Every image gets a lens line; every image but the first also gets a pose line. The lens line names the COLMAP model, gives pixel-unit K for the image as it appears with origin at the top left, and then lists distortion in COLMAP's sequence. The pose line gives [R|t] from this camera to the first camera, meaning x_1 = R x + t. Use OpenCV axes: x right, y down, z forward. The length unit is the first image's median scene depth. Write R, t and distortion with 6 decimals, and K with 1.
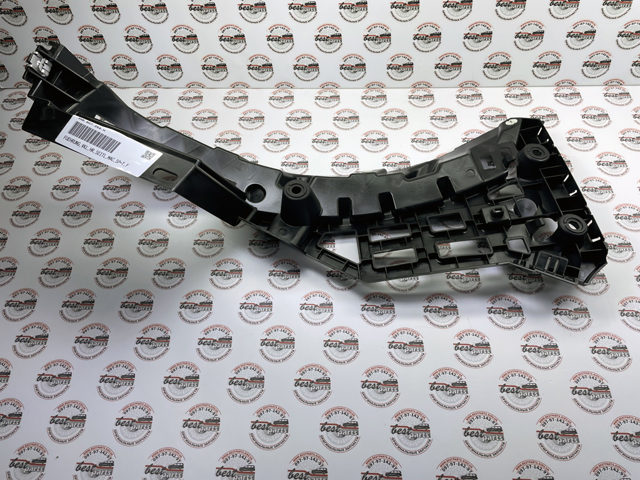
lens RADIAL K [[493.0, 0, 320.0], [0, 493.0, 240.0], [0, 0, 1]] dist [0.000082, -0.001919]
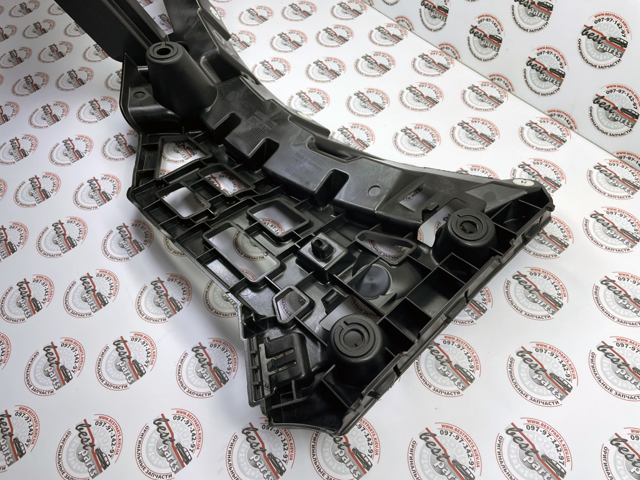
lens RADIAL K [[493.0, 0, 320.0], [0, 493.0, 240.0], [0, 0, 1]] dist [0.000082, -0.001919]
pose [[0.632639, 0.626750, -0.454919, 0.636366], [-0.619462, 0.762070, 0.188456, -0.177875], [0.464795, 0.162581, 0.870364, 0.490422]]
